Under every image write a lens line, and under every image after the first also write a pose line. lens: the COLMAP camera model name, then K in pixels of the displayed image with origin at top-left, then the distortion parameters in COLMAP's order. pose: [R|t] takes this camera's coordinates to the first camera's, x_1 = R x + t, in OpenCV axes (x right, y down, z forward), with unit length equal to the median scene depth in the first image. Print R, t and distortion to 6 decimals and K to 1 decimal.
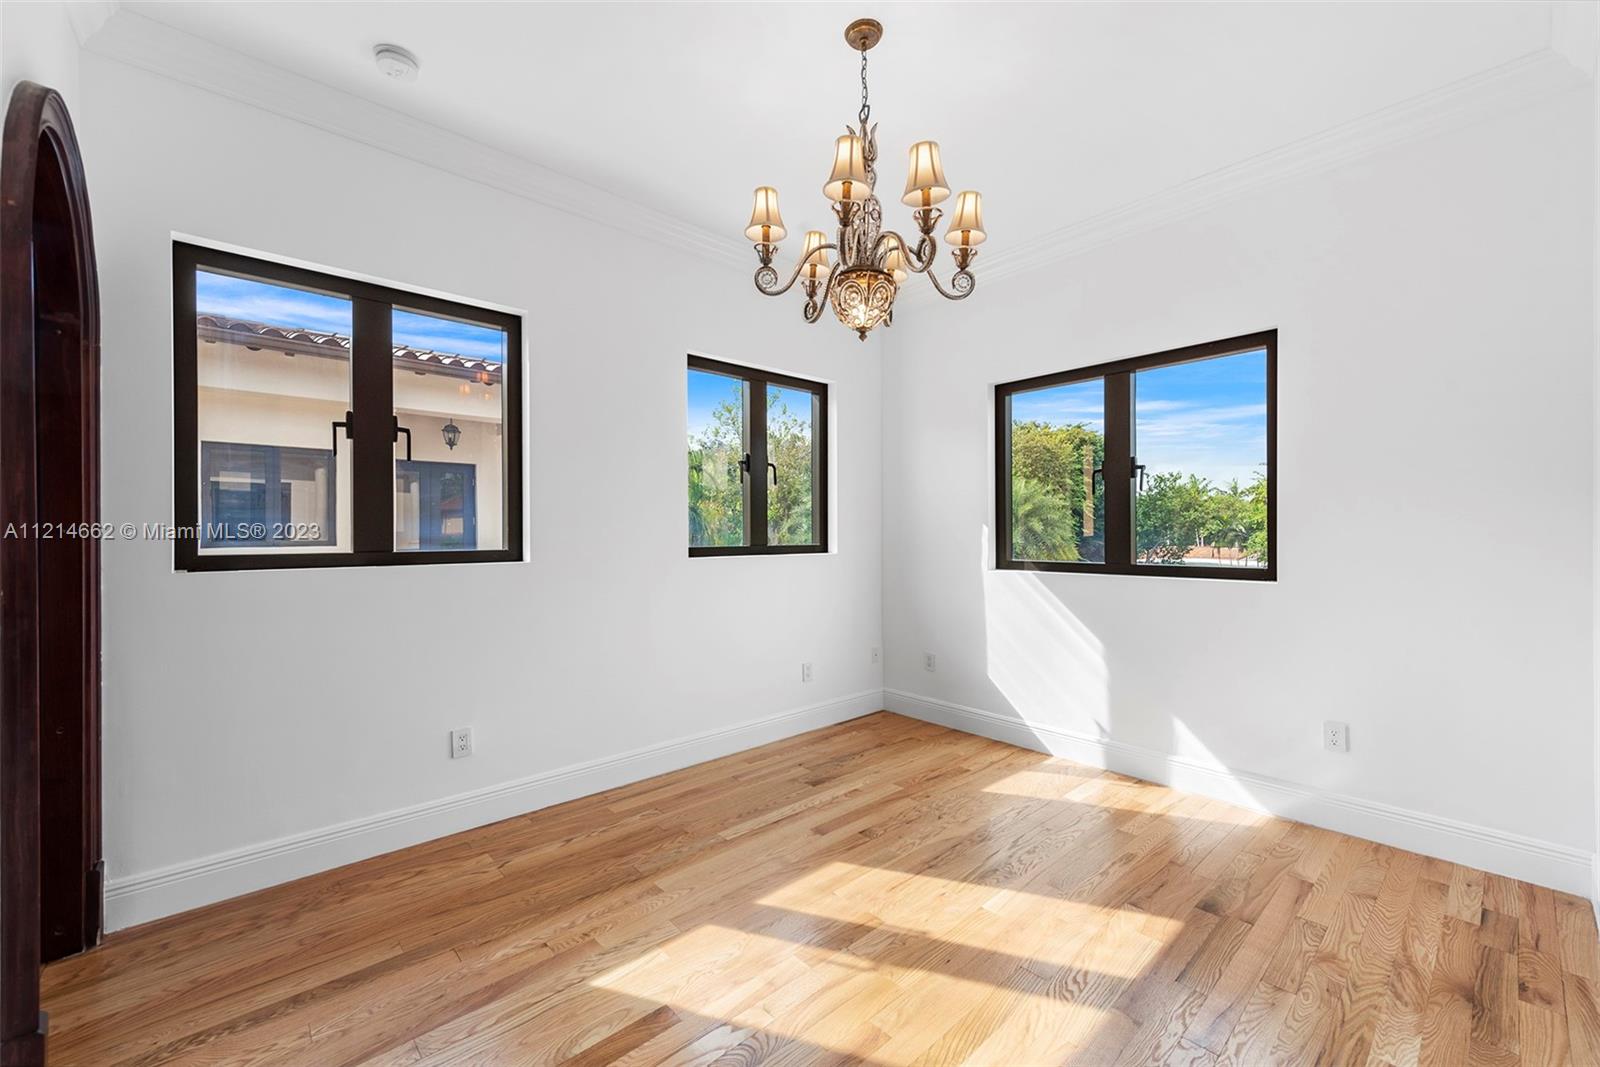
lens RADIAL K [[646.5, 0, 800.2], [0, 646.5, 530.6], [0, 0, 1]] dist [0.013972, -0.003307]
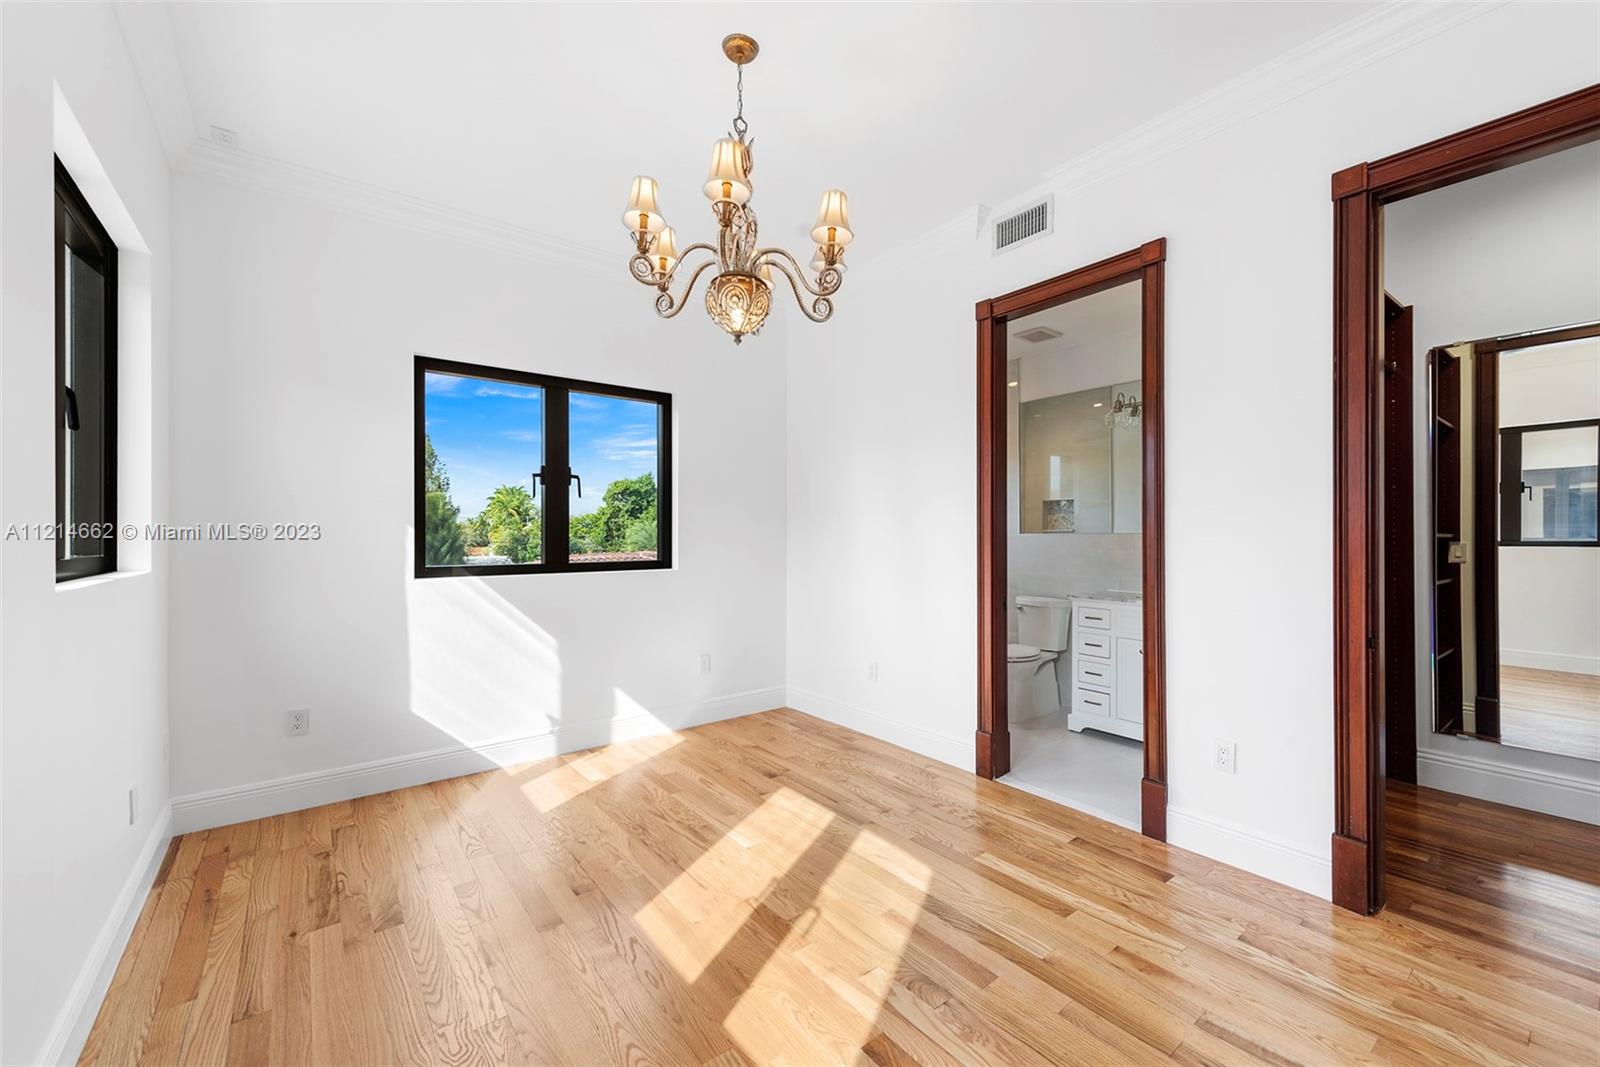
lens RADIAL K [[646.5, 0, 805.0], [0, 646.5, 530.8], [0, 0, 1]] dist [0.013972, -0.003307]
pose [[0.057028, 0.009870, 0.998324, -0.703098], [0.000066, 0.999951, -0.009890, 0.009270], [-0.998373, 0.000630, 0.057025, 0.643670]]
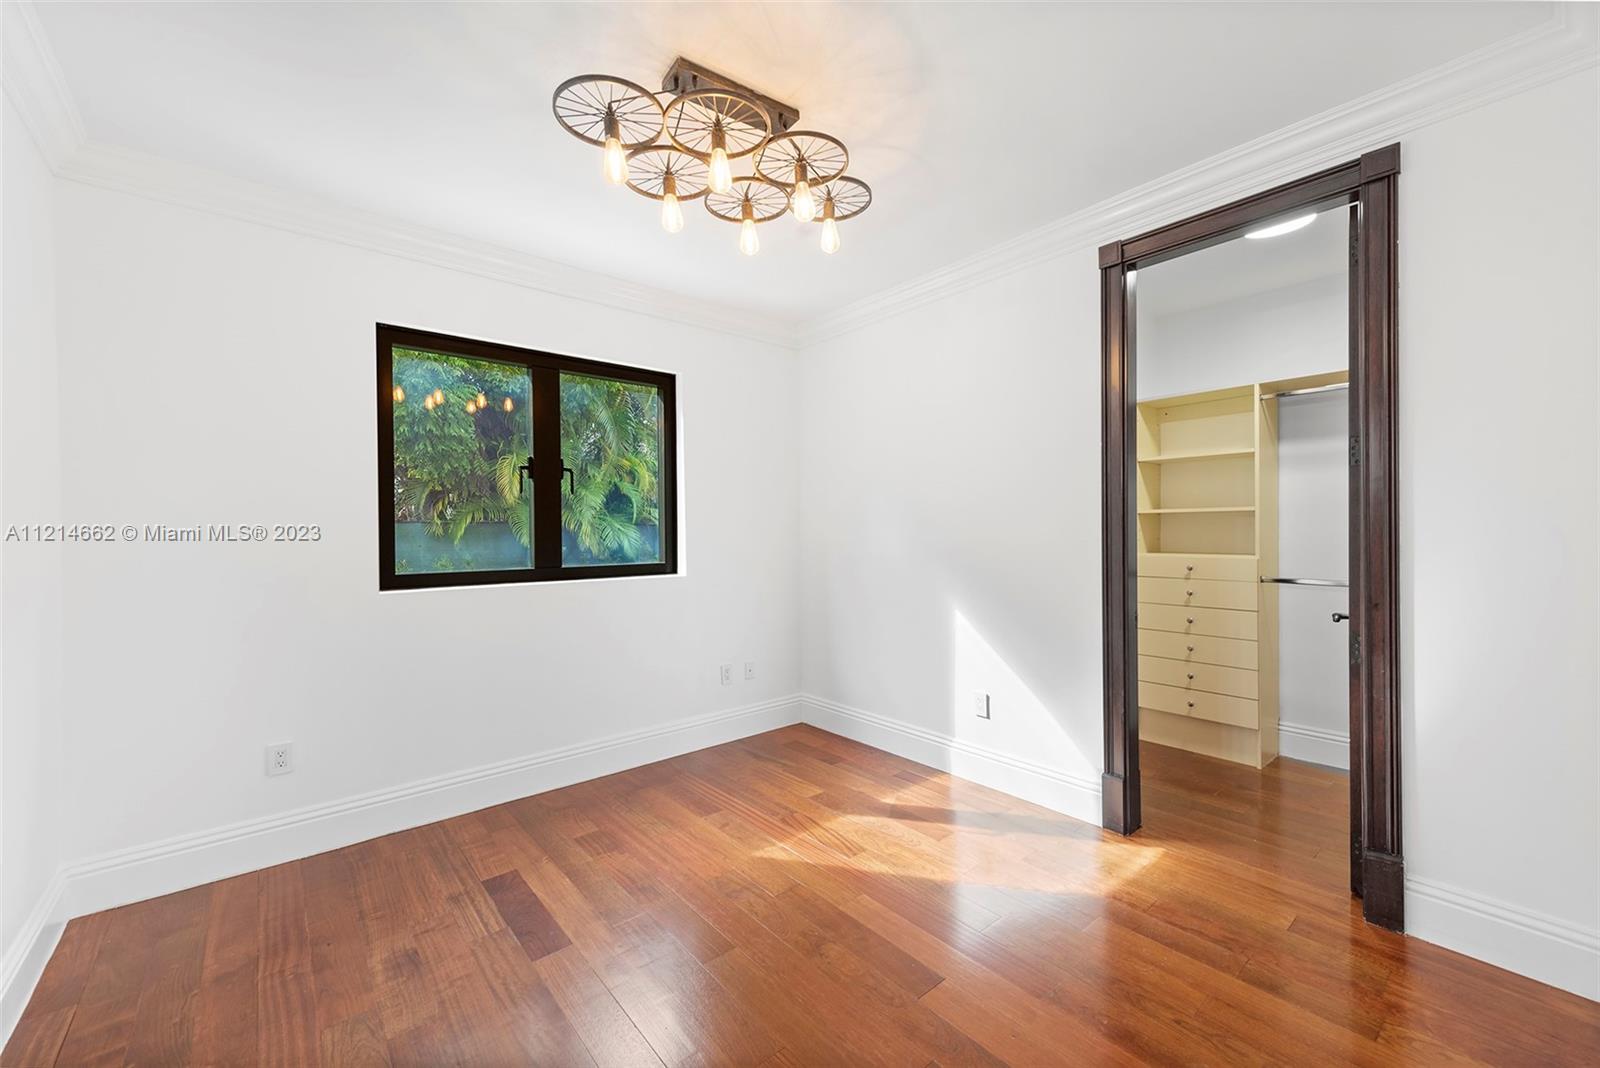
lens RADIAL K [[646.5, 0, 794.8], [0, 646.5, 528.7], [0, 0, 1]] dist [0.013972, -0.003307]
pose [[0.014867, 0.007962, 0.999858, -0.549526], [0.009995, 0.999917, -0.008111, 0.003868], [-0.999840, 0.010114, 0.014786, 0.772482]]
